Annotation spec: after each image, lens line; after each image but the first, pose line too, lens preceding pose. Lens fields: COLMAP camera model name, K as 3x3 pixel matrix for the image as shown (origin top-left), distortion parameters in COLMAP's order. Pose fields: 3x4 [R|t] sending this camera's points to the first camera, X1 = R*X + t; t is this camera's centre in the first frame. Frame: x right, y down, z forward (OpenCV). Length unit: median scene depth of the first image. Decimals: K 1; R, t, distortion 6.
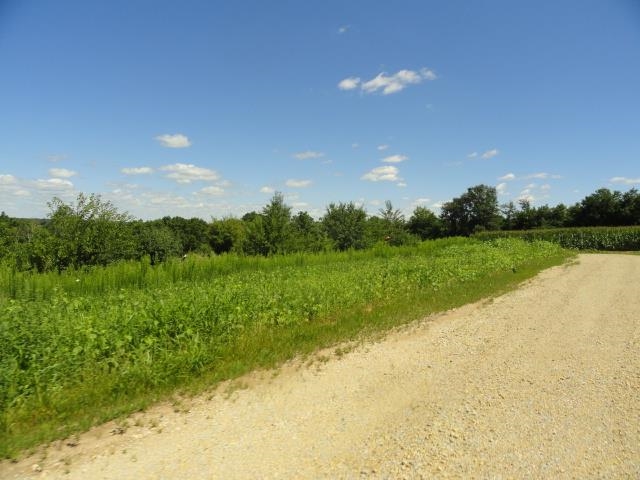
lens RADIAL K [[440.3, 0, 312.9], [0, 440.3, 258.2], [0, 0, 1]] dist [-0.001609, -0.000643]
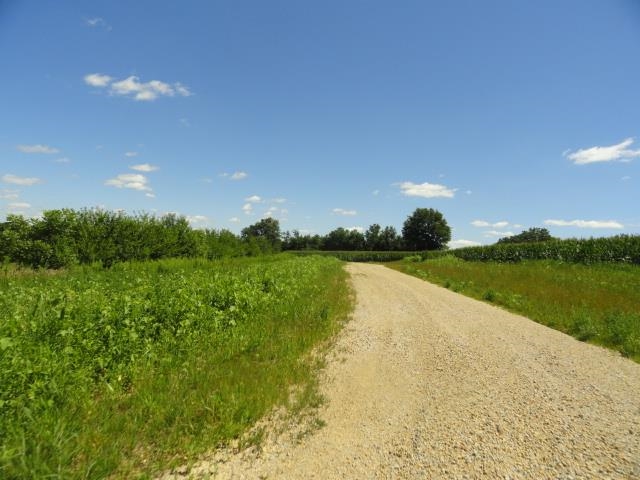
lens RADIAL K [[440.3, 0, 323.6], [0, 440.3, 241.8], [0, 0, 1]] dist [-0.001609, -0.000643]
pose [[0.834647, 0.051478, 0.548374, -0.261788], [-0.013380, 0.997224, -0.073249, 0.016298], [-0.550622, 0.053800, 0.833019, -0.300012]]
